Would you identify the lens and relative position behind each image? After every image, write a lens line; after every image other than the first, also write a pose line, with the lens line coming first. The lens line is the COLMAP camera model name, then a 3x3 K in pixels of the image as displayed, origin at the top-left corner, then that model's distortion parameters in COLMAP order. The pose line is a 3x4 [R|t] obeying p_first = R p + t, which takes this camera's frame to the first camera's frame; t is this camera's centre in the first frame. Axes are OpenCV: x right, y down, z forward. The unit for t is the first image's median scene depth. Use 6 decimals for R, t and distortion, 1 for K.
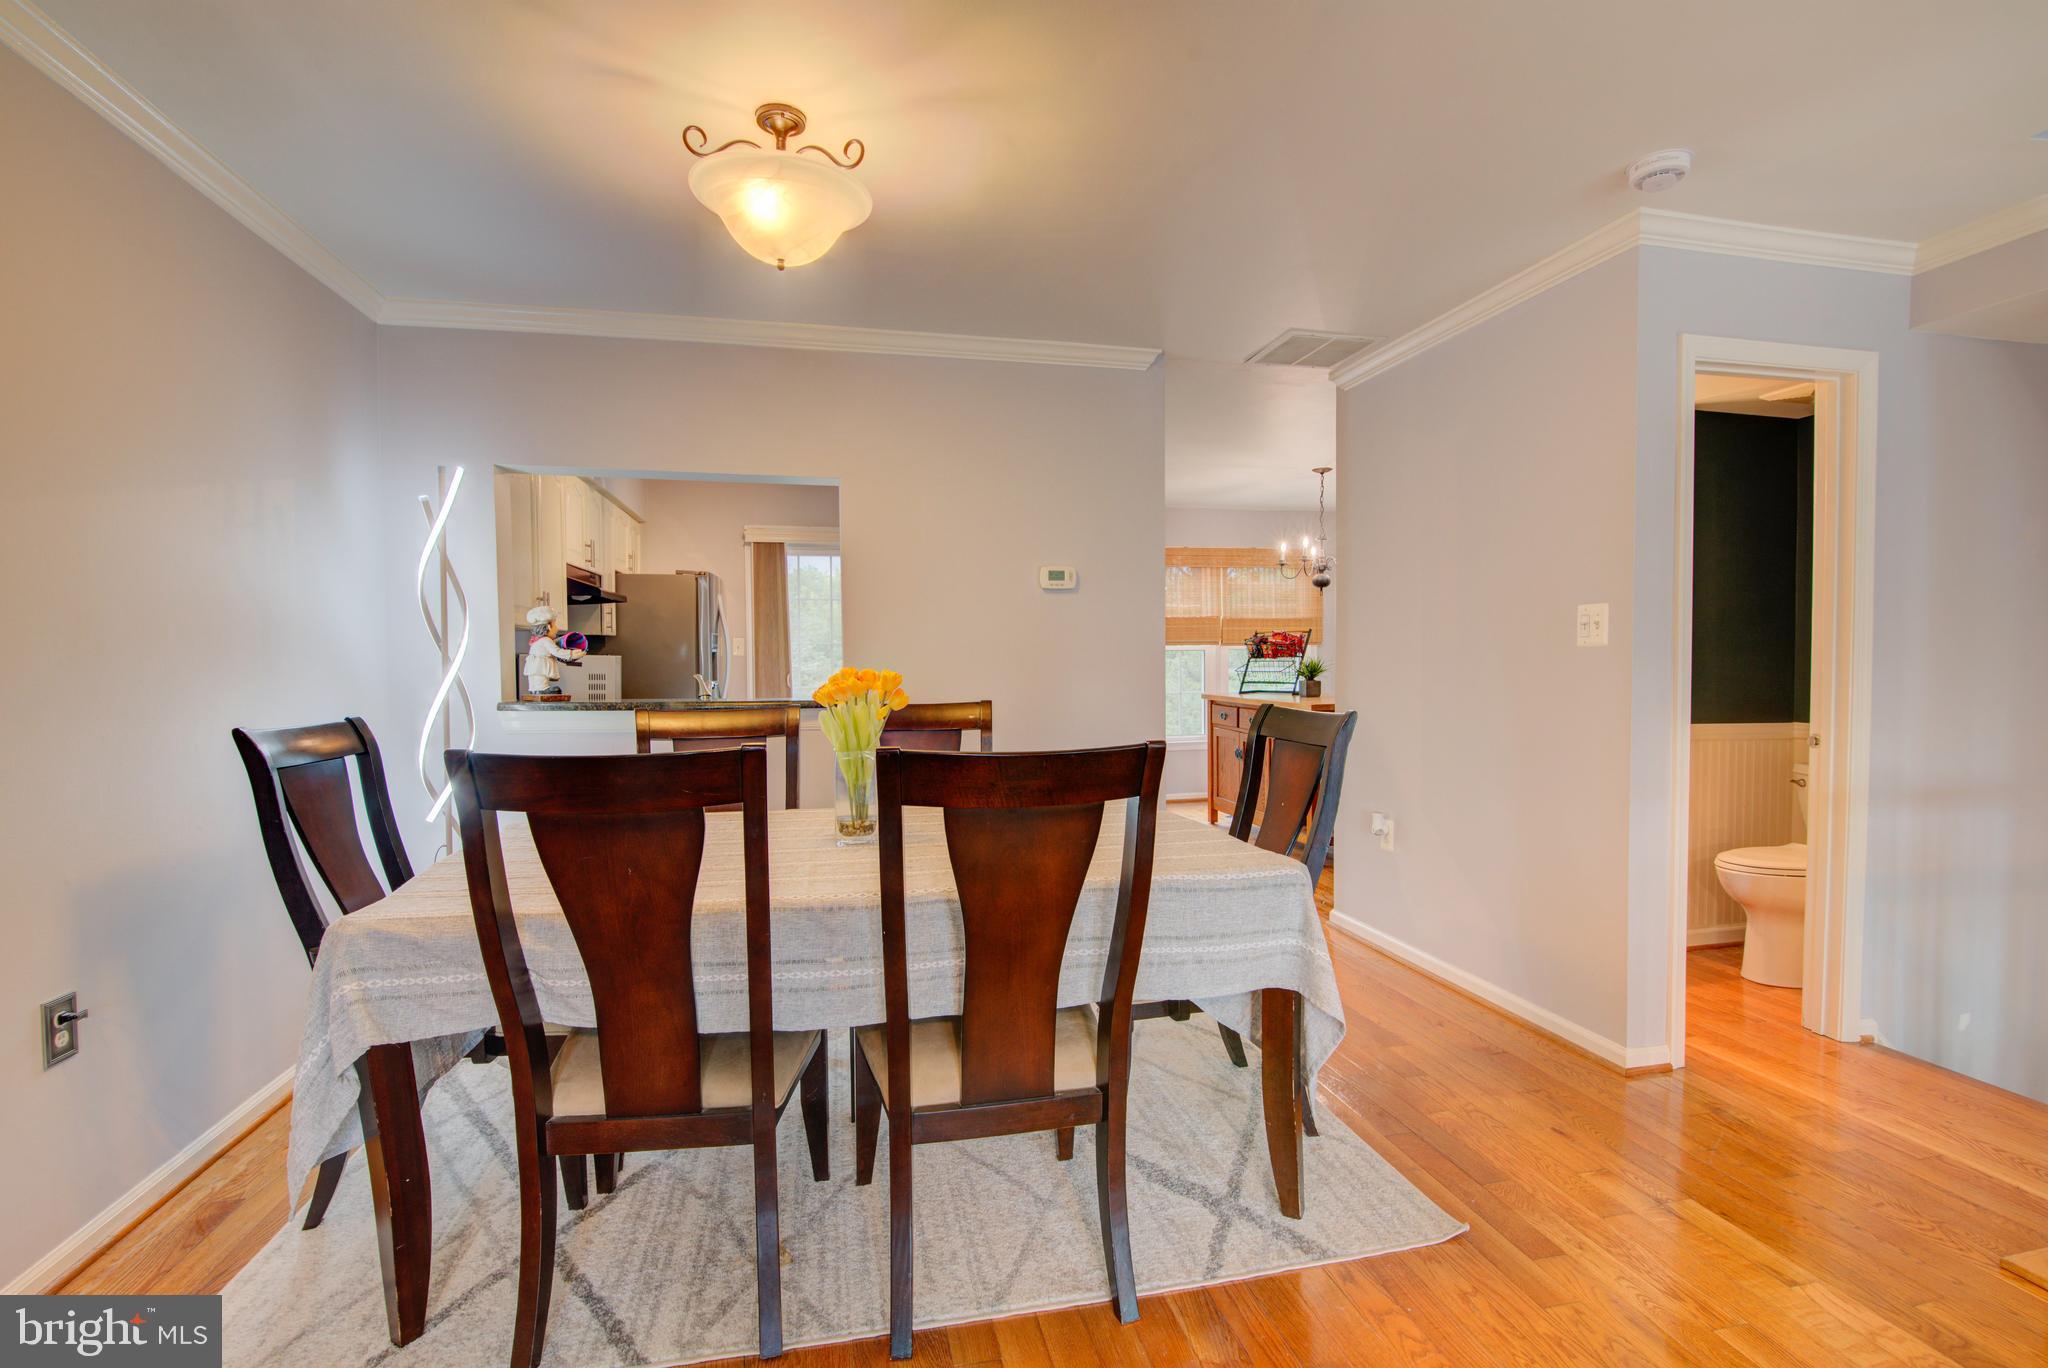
lens RADIAL K [[929.8, 0, 1020.8], [0, 929.8, 688.7], [0, 0, 1]] dist [-0.017520, 0.000672]
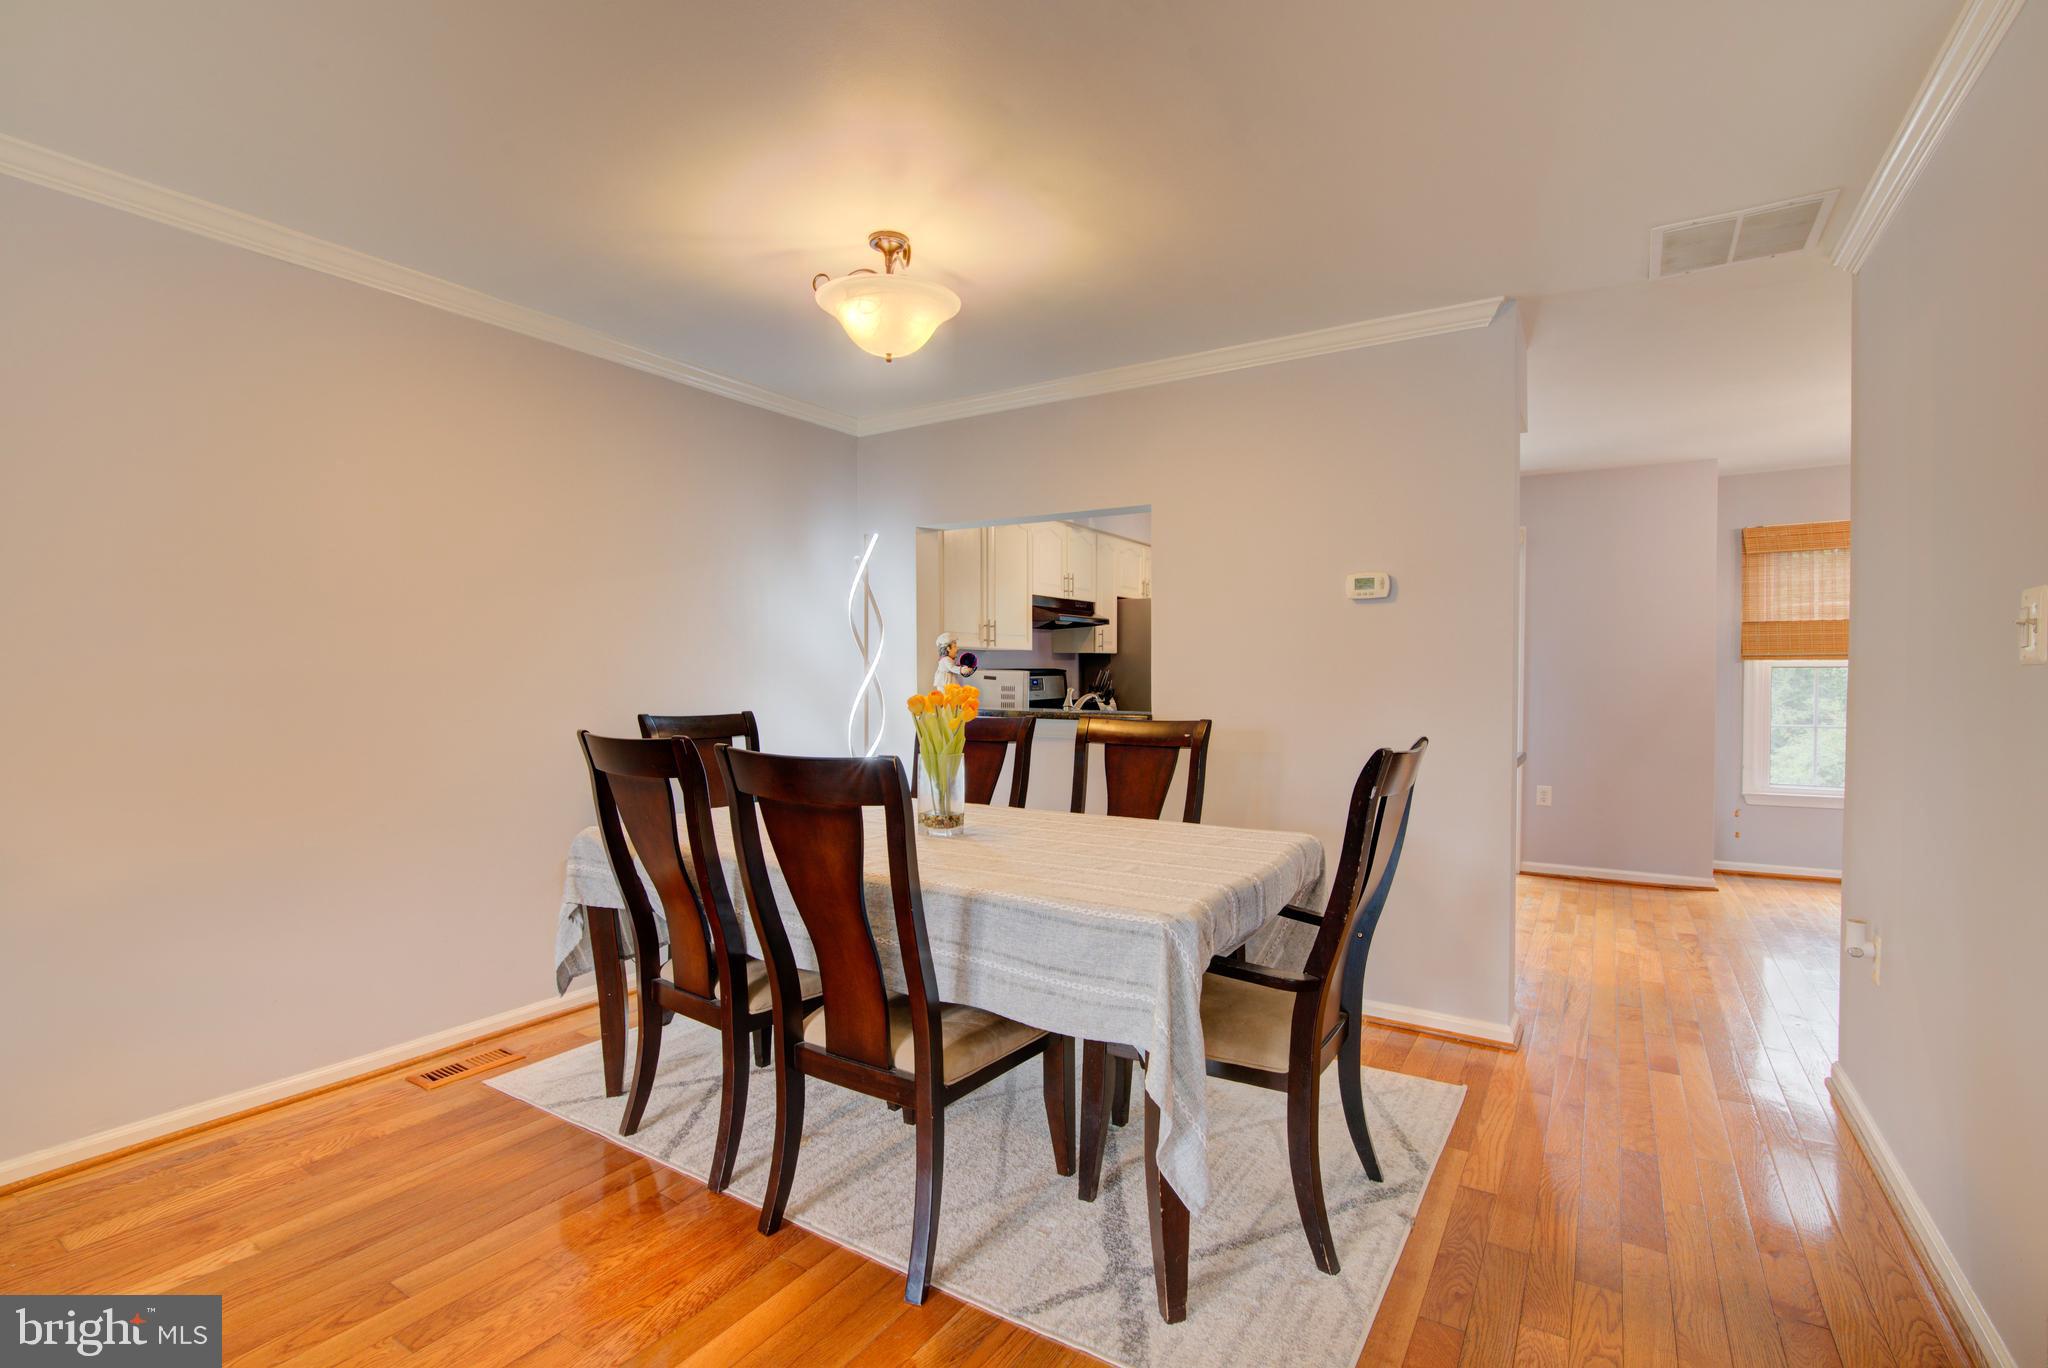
lens RADIAL K [[929.8, 0, 1024.7], [0, 929.8, 688.4], [0, 0, 1]] dist [-0.017520, 0.000672]
pose [[0.713449, 0.018533, -0.700462, 0.667257], [-0.028681, 0.999585, -0.002765, -0.015732], [0.700119, 0.022063, 0.713685, 0.224105]]
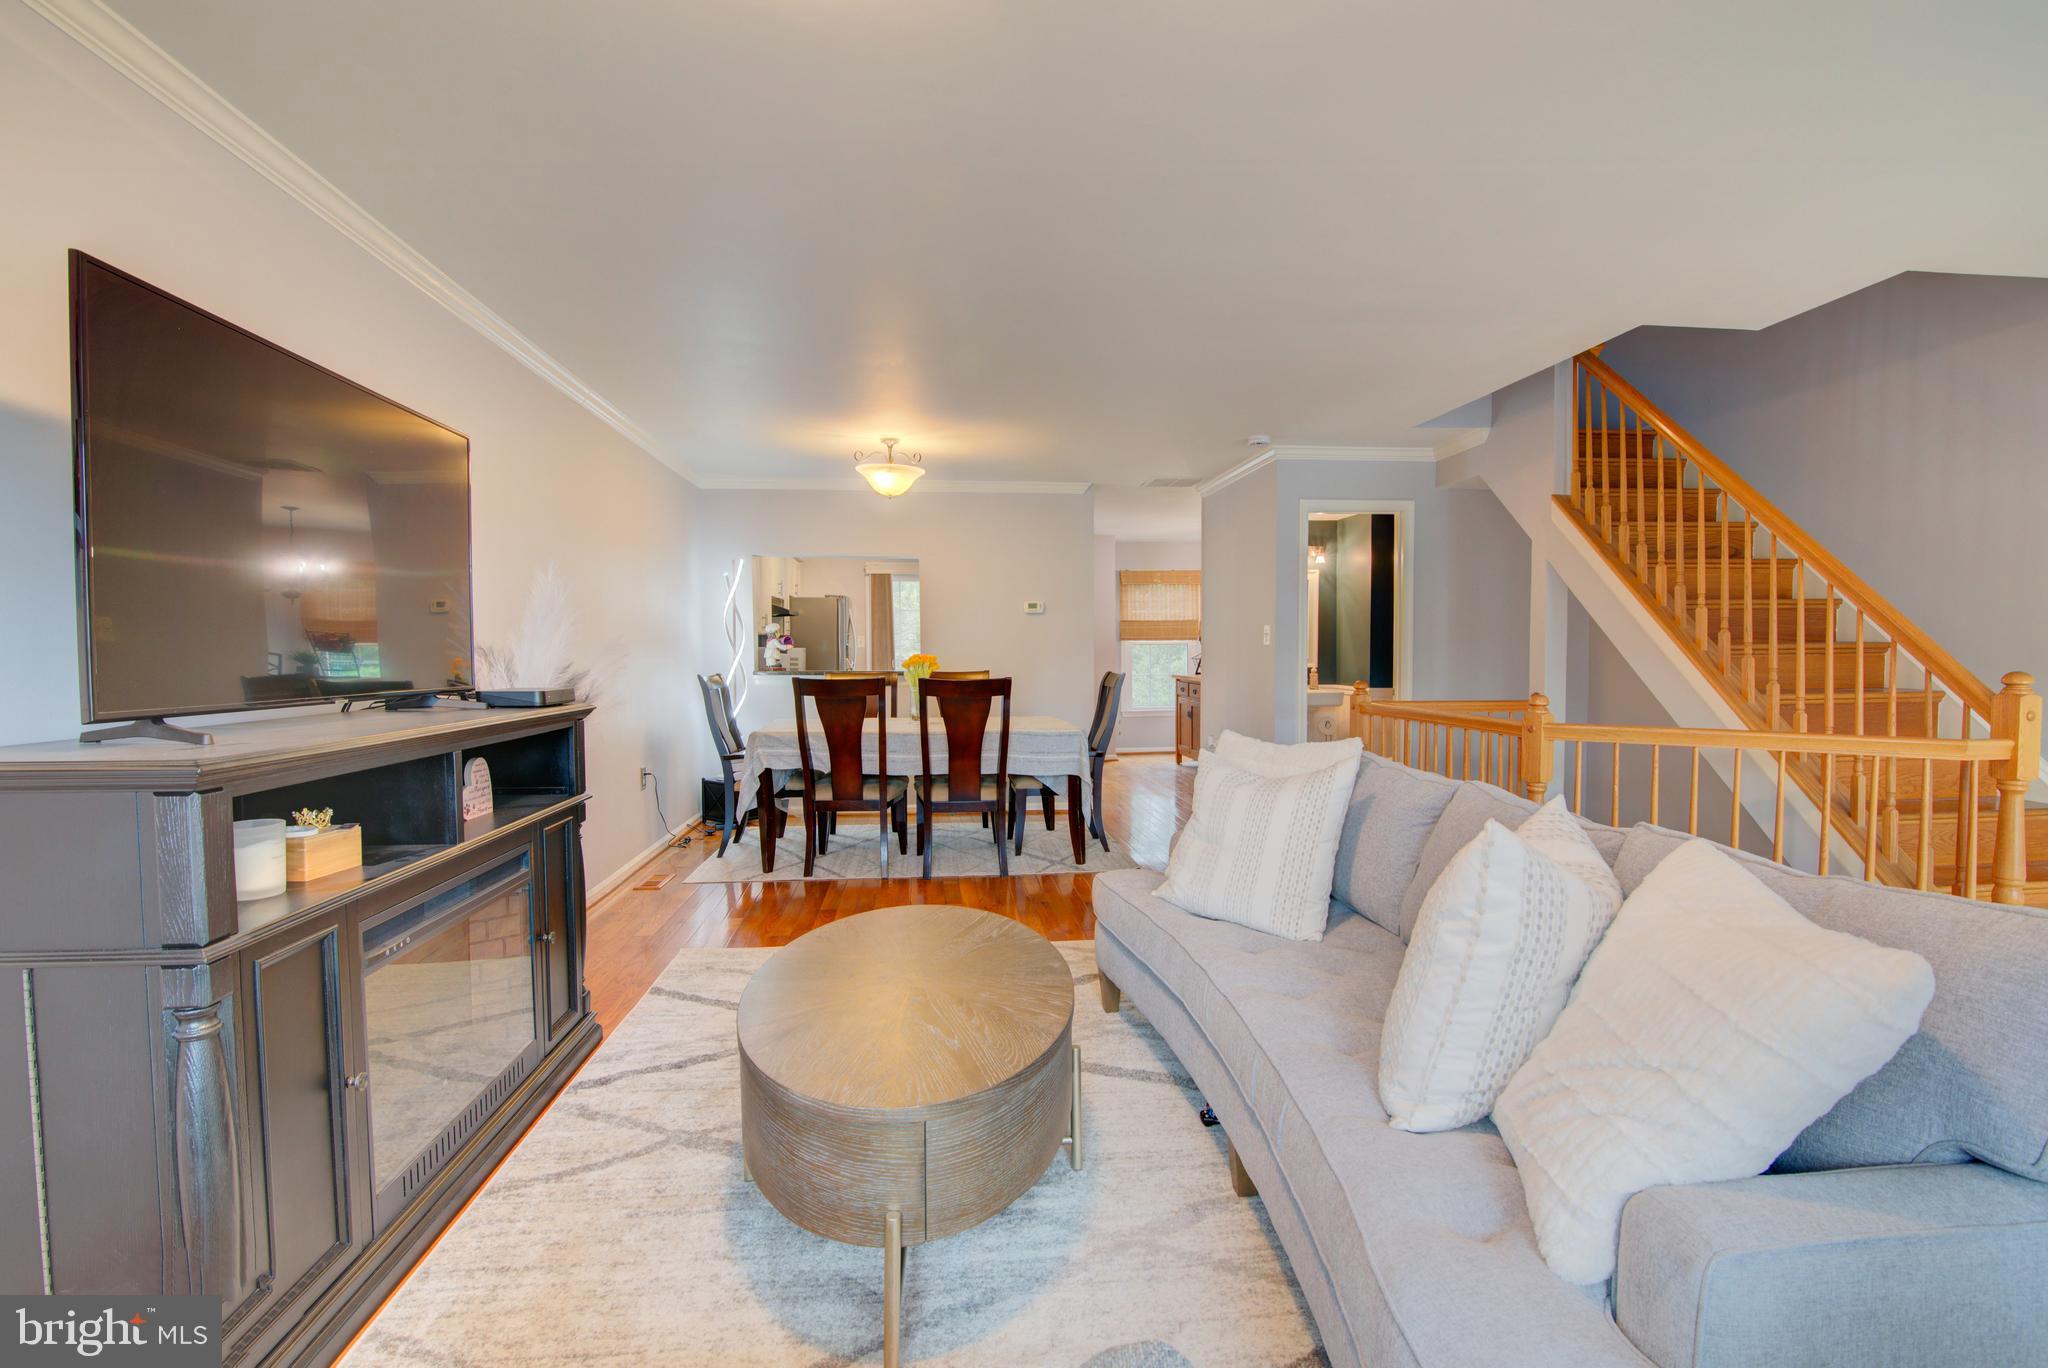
lens RADIAL K [[929.8, 0, 1007.2], [0, 929.8, 673.5], [0, 0, 1]] dist [-0.017520, 0.000672]
pose [[0.992517, 0.004469, -0.122025, 0.337205], [-0.005148, 0.999973, -0.005248, 0.039148], [0.121998, 0.005837, 0.992513, -1.347278]]
